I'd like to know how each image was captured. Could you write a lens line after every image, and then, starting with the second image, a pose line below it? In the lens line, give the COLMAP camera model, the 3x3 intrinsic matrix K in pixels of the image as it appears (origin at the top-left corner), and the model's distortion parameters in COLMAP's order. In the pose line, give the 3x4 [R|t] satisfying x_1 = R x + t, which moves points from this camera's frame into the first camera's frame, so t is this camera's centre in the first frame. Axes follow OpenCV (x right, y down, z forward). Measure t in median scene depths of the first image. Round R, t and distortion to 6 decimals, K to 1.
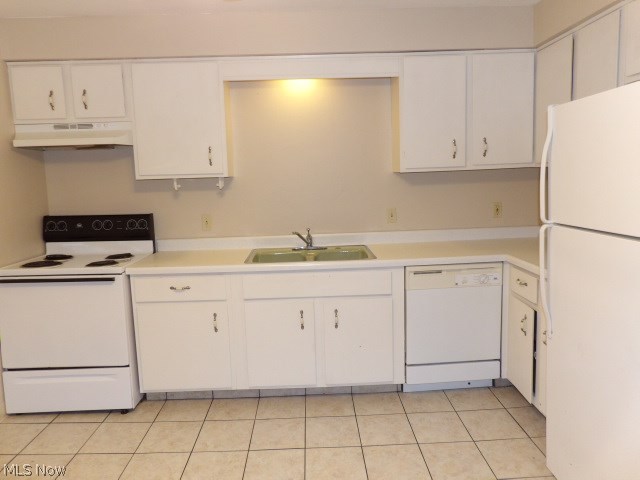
lens RADIAL K [[480.2, 0, 320.0], [0, 480.2, 240.0], [0, 0, 1]] dist [0.006876, 0.004757]
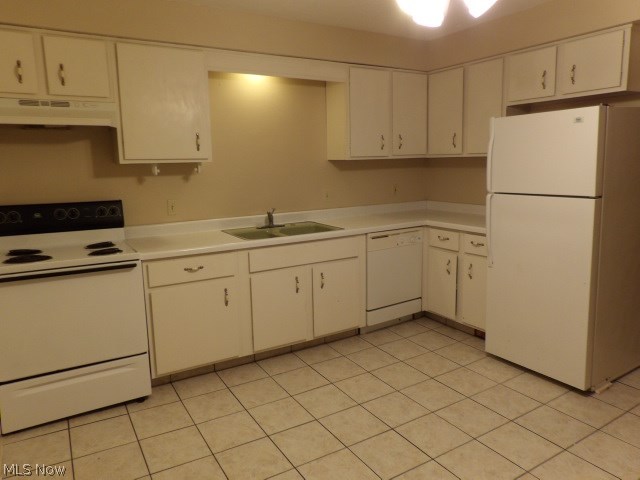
lens RADIAL K [[480.2, 0, 320.0], [0, 480.2, 240.0], [0, 0, 1]] dist [0.006876, 0.004757]
pose [[0.855572, -0.072583, 0.512570, -0.560542], [0.063225, 0.997361, 0.035699, 0.017876], [-0.513808, 0.001864, 0.857903, -0.032425]]
